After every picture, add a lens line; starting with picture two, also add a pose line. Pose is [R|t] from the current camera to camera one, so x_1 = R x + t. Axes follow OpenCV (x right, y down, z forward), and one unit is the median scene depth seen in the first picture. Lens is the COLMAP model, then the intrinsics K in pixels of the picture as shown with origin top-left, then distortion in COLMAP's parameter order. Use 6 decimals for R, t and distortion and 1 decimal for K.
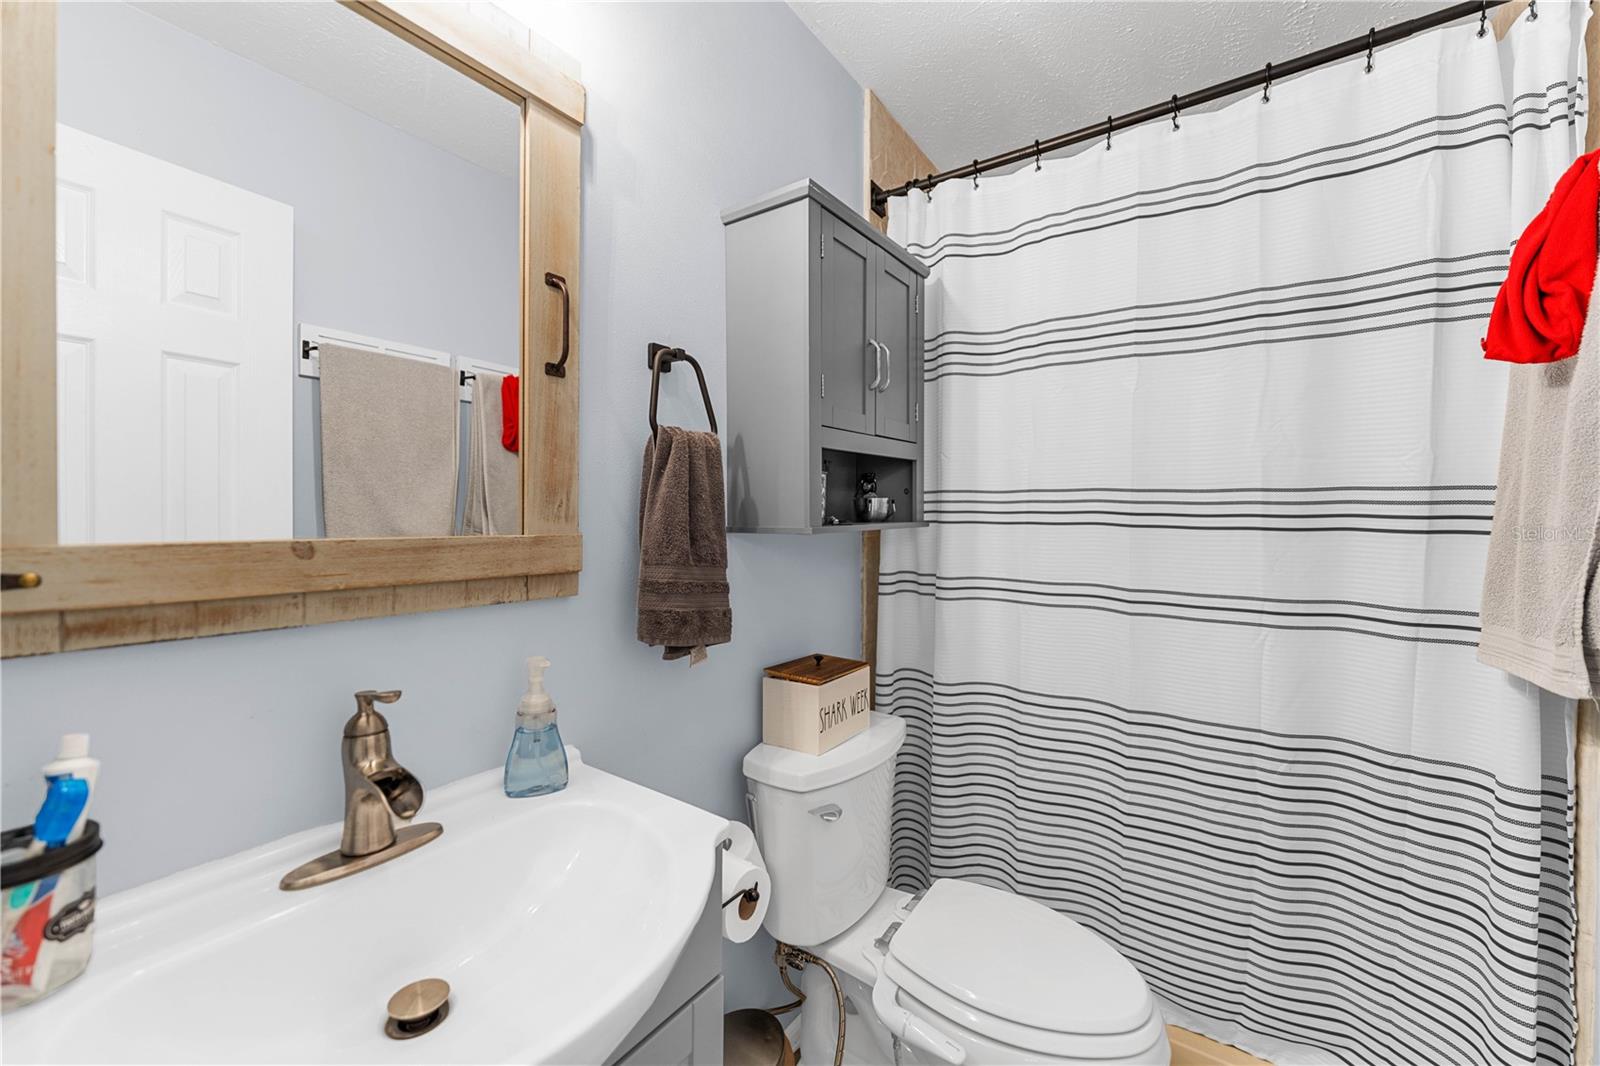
lens RADIAL K [[644.1, 0, 794.9], [0, 644.1, 528.9], [0, 0, 1]] dist [0.001605, -0.001054]
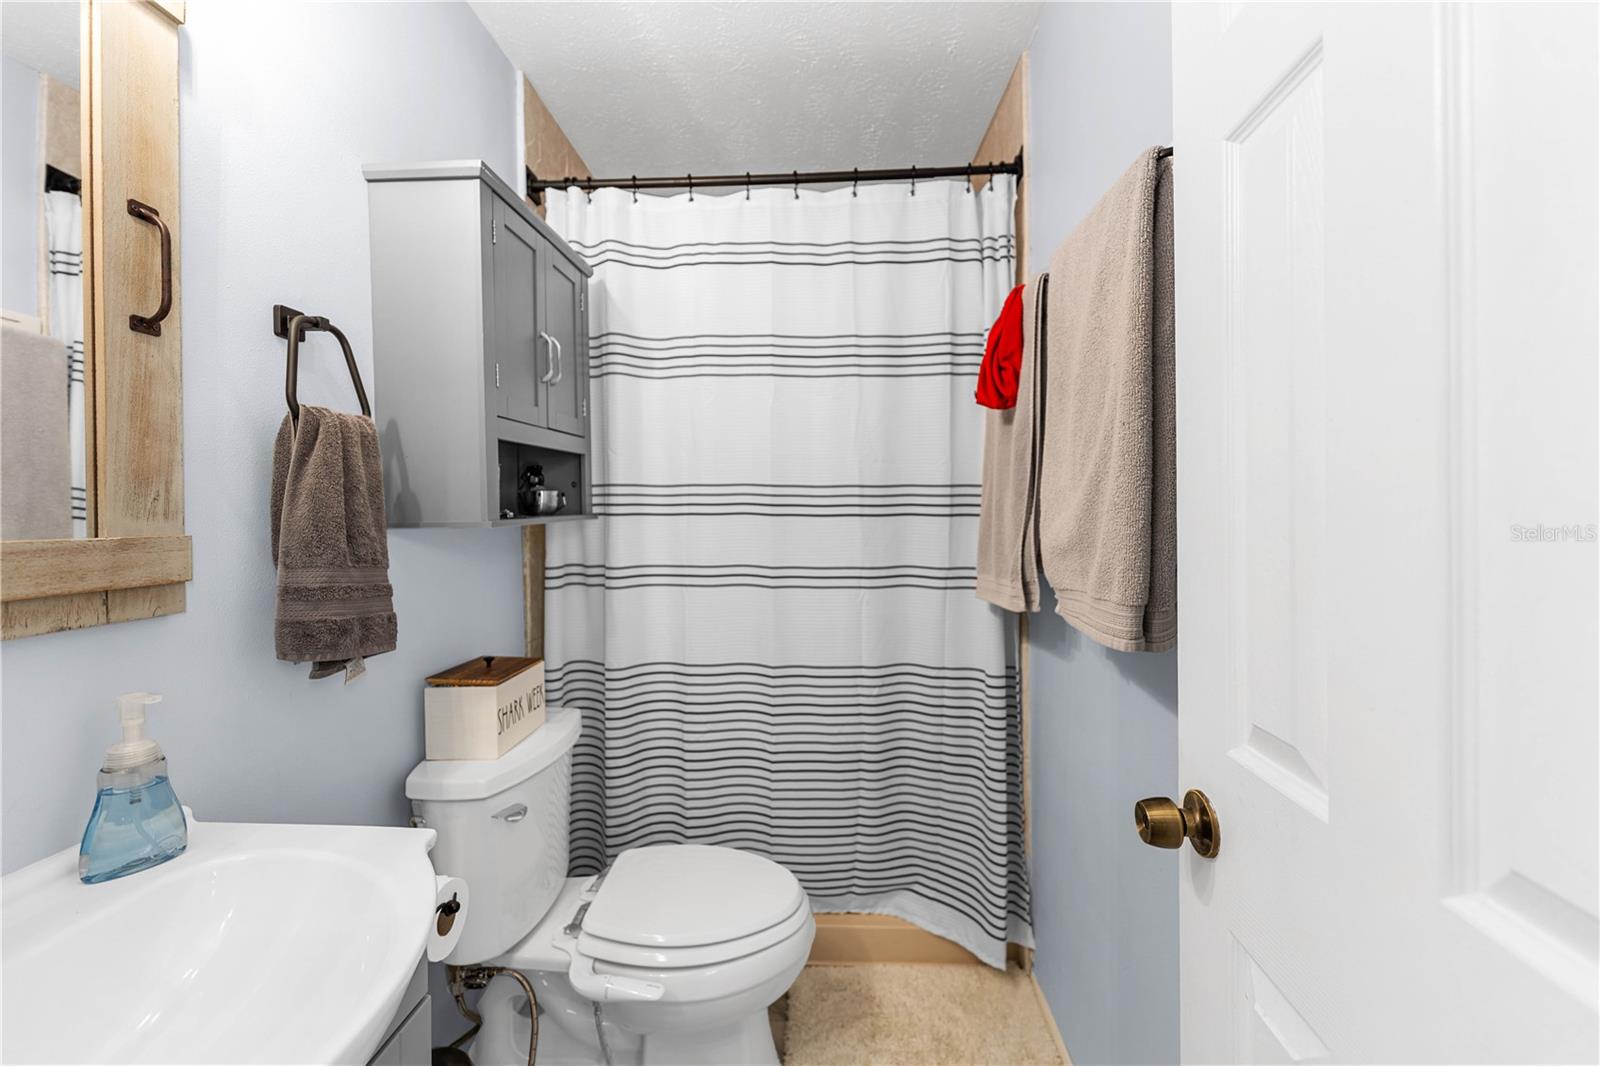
lens RADIAL K [[644.1, 0, 810.4], [0, 644.1, 518.5], [0, 0, 1]] dist [0.001605, -0.001054]
pose [[0.838481, -0.019229, 0.544592, -0.095009], [0.022601, 0.999744, 0.000502, 0.004030], [-0.544462, 0.011888, 0.838701, -0.069923]]
